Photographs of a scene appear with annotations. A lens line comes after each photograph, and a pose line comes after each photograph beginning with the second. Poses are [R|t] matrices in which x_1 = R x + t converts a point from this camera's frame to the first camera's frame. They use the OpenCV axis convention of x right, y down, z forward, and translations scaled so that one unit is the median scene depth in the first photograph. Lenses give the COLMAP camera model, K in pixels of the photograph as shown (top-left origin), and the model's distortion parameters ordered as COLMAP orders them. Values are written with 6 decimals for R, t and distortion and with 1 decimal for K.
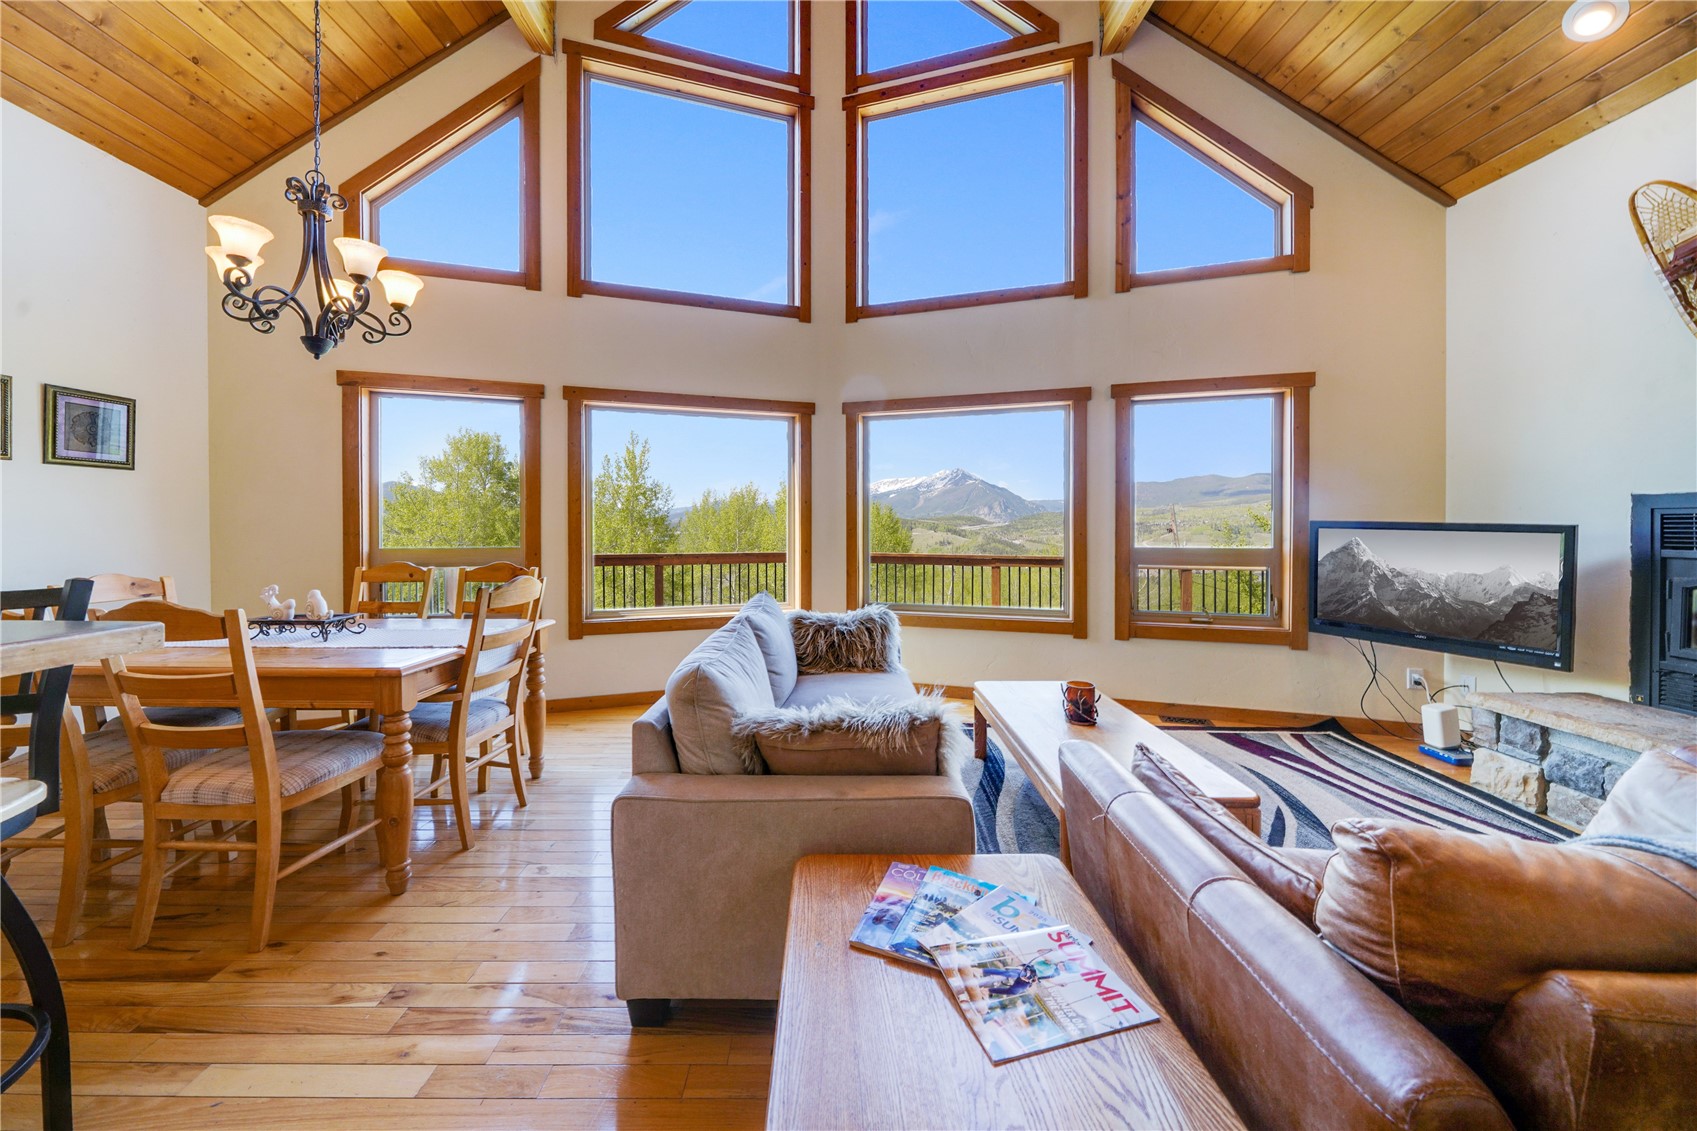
lens RADIAL K [[604.8, 0, 819.1], [0, 604.8, 531.1], [0, 0, 1]] dist [-0.004217, -0.001174]
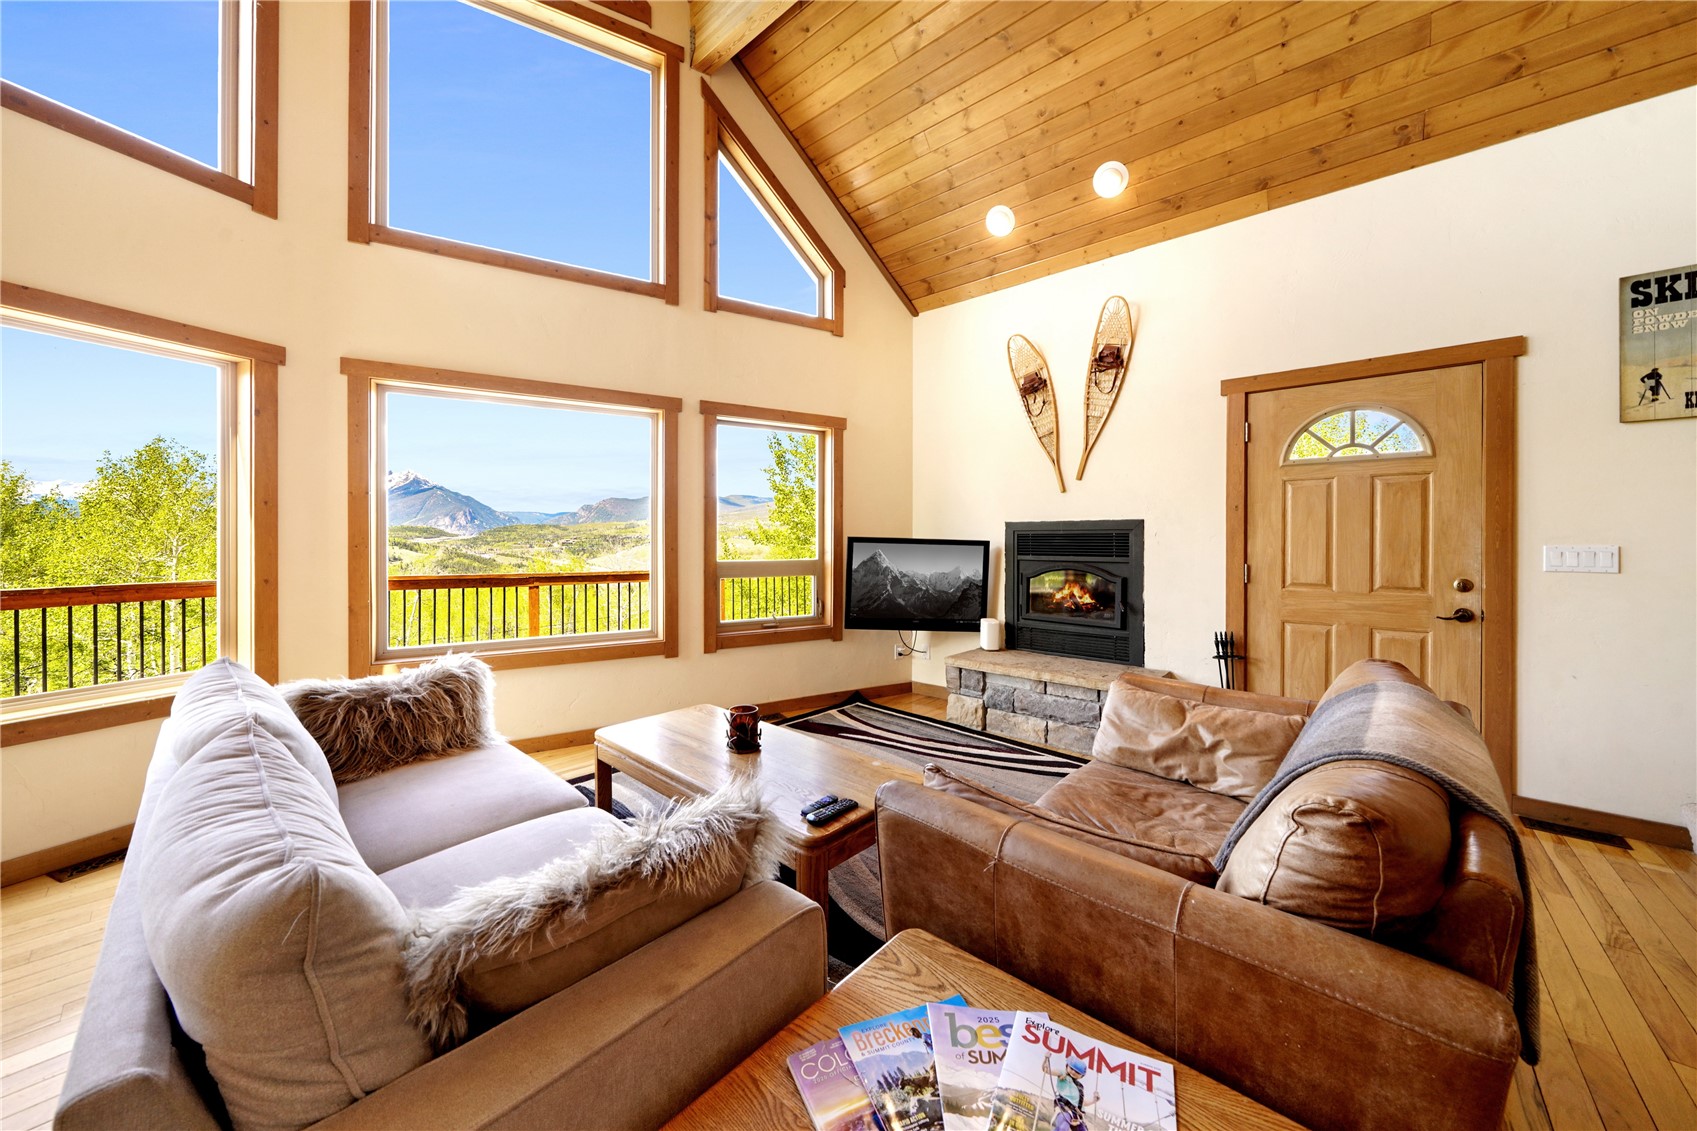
lens RADIAL K [[596.7, 0, 843.4], [0, 596.7, 539.6], [0, 0, 1]] dist [-0.005635, -0.000231]
pose [[0.655566, 0.001242, 0.755137, -0.120722], [0.004440, 0.999975, -0.005499, -0.004150], [-0.755125, 0.006957, 0.655544, 0.195068]]
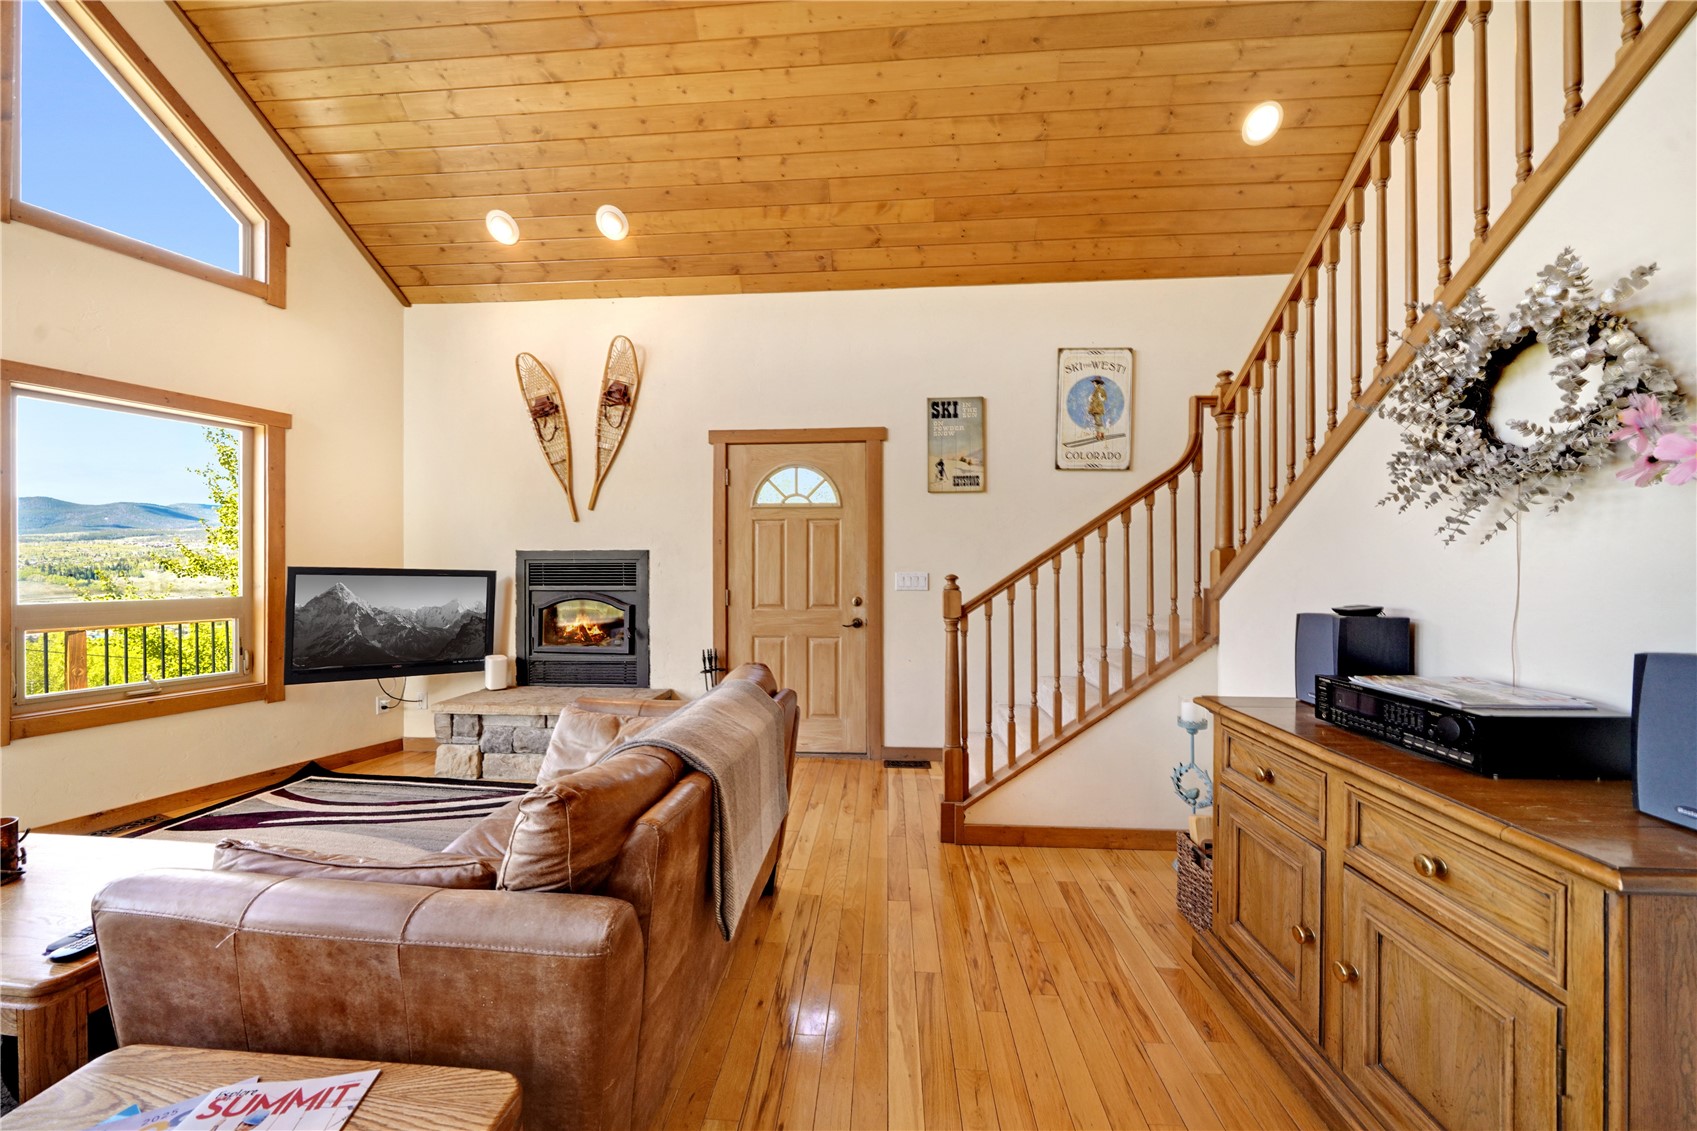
lens RADIAL K [[604.8, 0, 849.8], [0, 604.8, 566.9], [0, 0, 1]] dist [-0.004217, -0.001174]
pose [[0.062484, 0.000649, 0.998046, -0.097918], [0.010434, 0.999945, -0.001304, -0.006027], [-0.997991, 0.010495, 0.062473, 0.036286]]
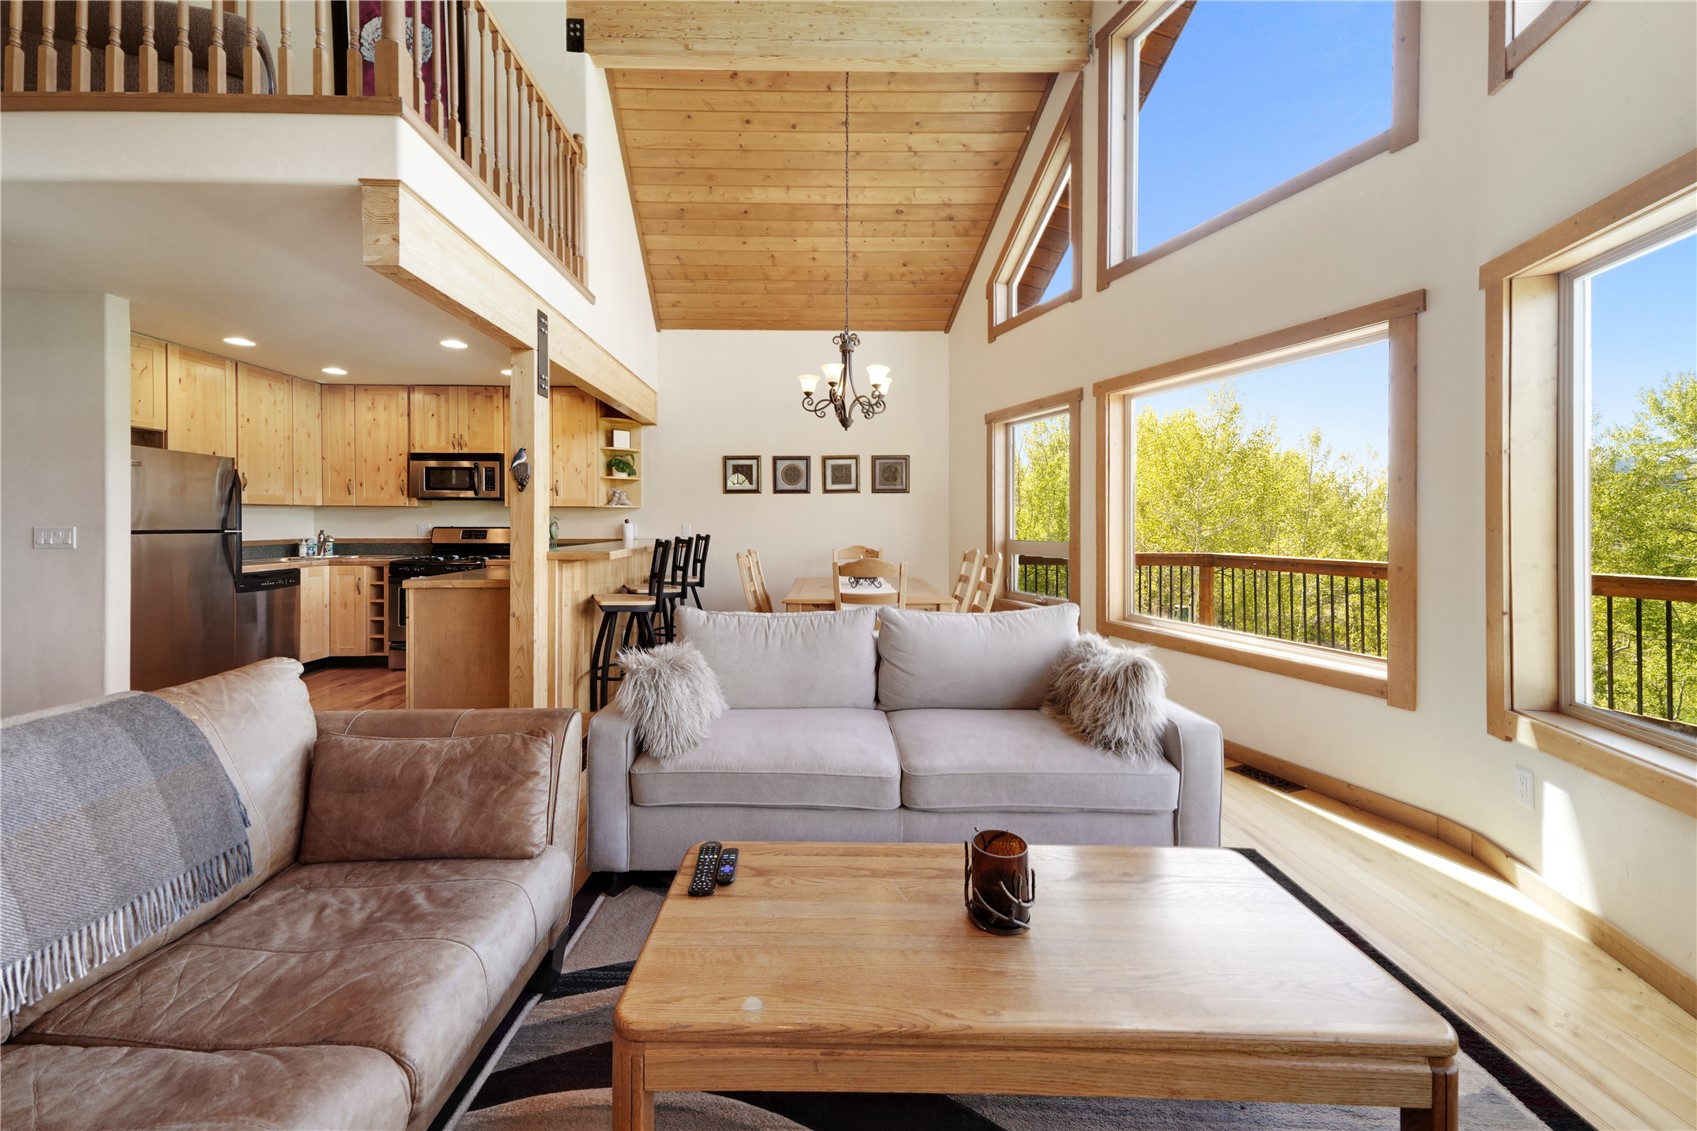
lens RADIAL K [[604.8, 0, 821.6], [0, 604.8, 533.5], [0, 0, 1]] dist [-0.004217, -0.001174]
pose [[0.016916, 0.016887, -0.999714, 0.649823], [-0.010580, 0.999804, 0.016710, -0.003460], [0.999801, 0.010294, 0.017092, 0.602722]]
